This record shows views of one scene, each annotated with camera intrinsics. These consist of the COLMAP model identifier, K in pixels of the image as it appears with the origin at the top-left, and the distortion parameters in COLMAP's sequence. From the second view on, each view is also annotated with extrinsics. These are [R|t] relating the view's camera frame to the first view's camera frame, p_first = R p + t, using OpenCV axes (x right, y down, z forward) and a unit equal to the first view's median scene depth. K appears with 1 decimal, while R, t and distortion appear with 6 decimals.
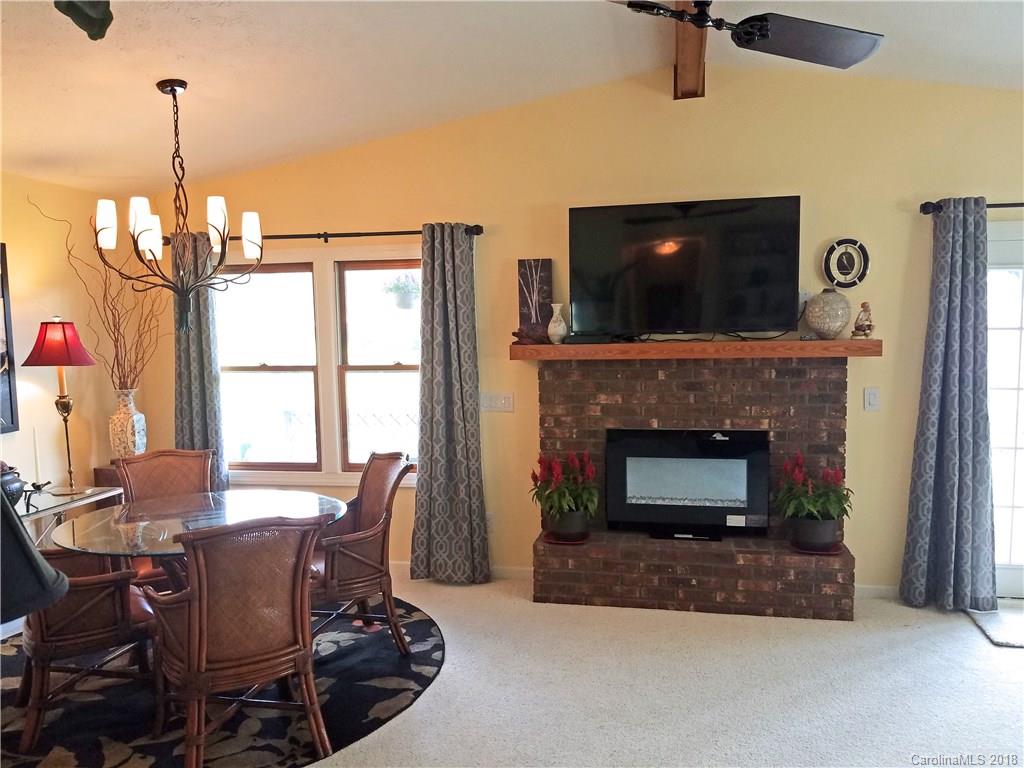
lens RADIAL K [[791.5, 0, 497.0], [0, 791.5, 409.3], [0, 0, 1]] dist [0.051076, -0.100198]
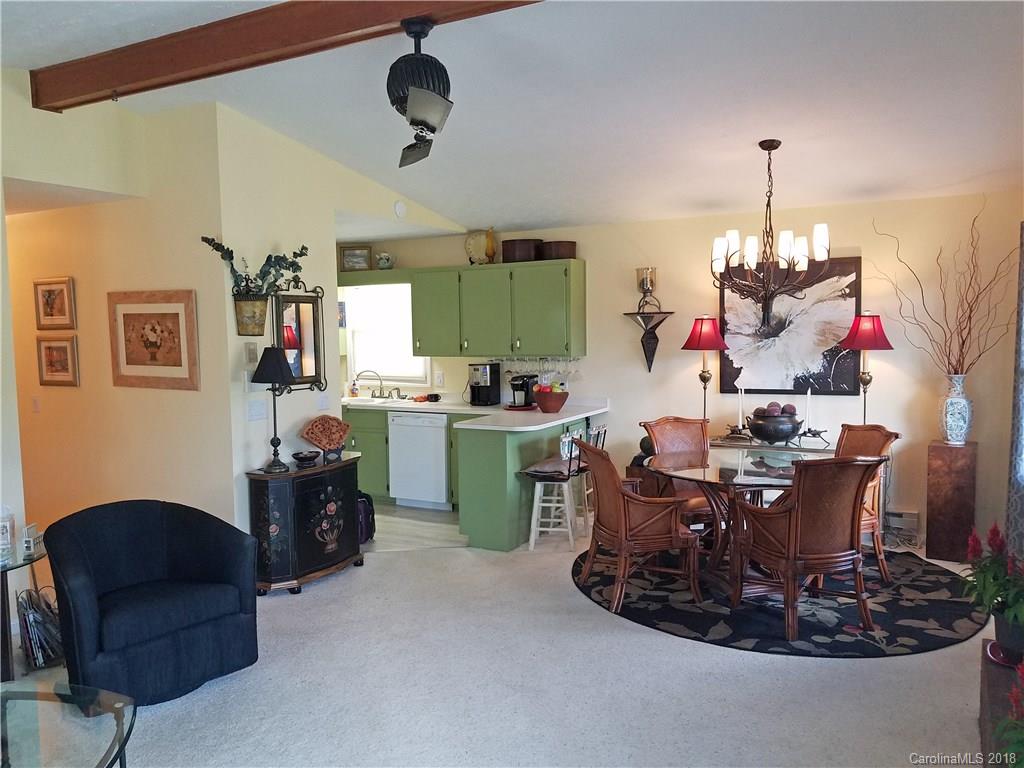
lens RADIAL K [[777.3, 0, 512.0], [0, 777.3, 384.0], [0, 0, 1]] dist [0.000028, -0.093379]
pose [[-0.255626, 0.108797, -0.960635, 1.009216], [-0.080135, 0.987844, 0.133203, -0.145714], [0.963449, 0.111031, -0.243800, 0.944767]]
